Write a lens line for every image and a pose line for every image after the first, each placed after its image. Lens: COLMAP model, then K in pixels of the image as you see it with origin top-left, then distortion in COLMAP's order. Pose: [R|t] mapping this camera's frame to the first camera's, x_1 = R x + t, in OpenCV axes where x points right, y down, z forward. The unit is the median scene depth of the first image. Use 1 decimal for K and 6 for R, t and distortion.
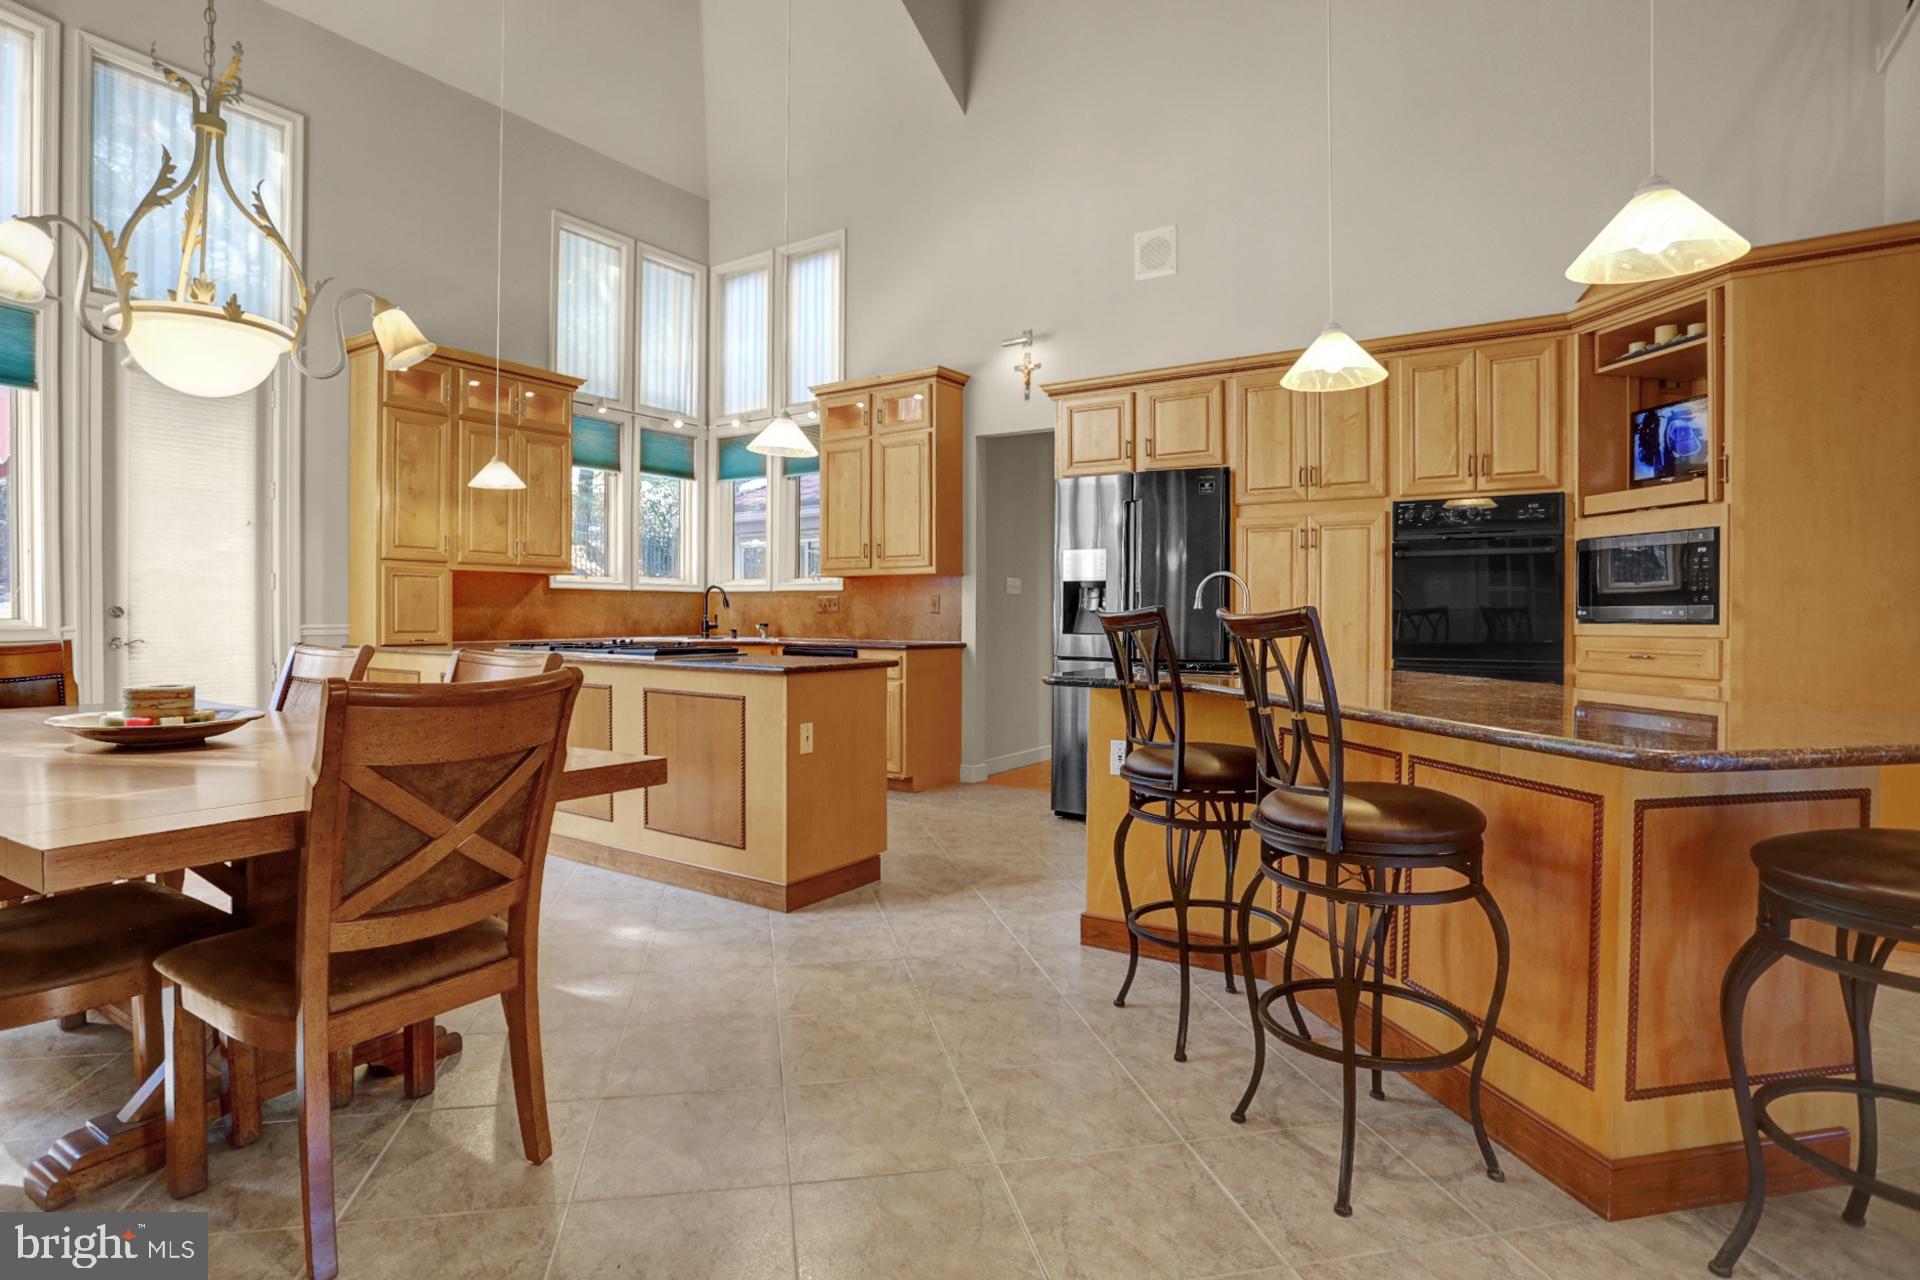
lens RADIAL K [[969.3, 0, 953.7], [0, 969.3, 621.1], [0, 0, 1]] dist [-0.040516, 0.001669]
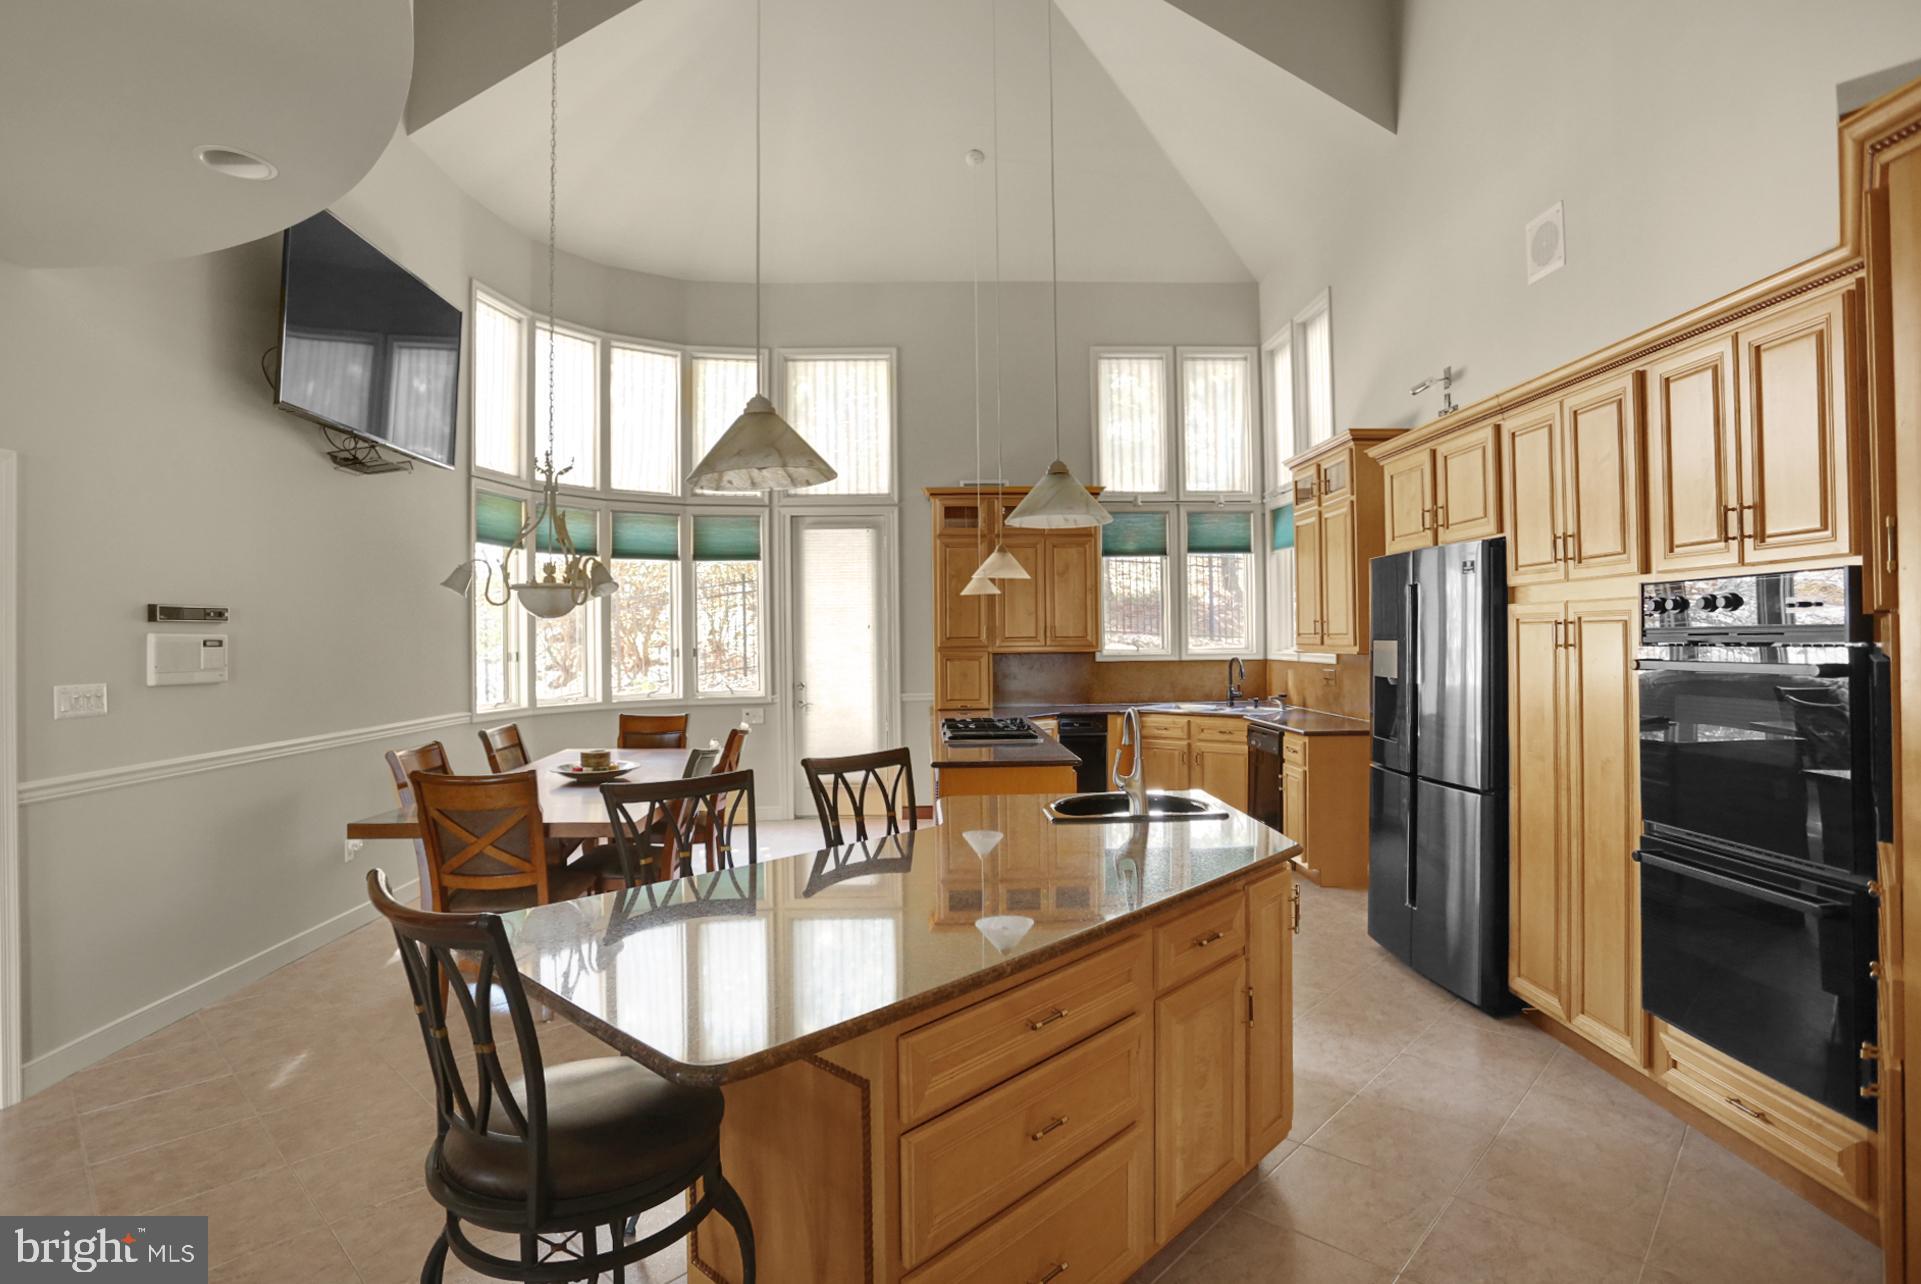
lens RADIAL K [[969.8, 0, 954.2], [0, 969.8, 623.1], [0, 0, 1]] dist [-0.040516, 0.001669]
pose [[0.590641, -0.023256, -0.806599, 0.494154], [0.004217, 0.999660, -0.025734, -0.056378], [0.806924, 0.011799, 0.590538, 0.158121]]
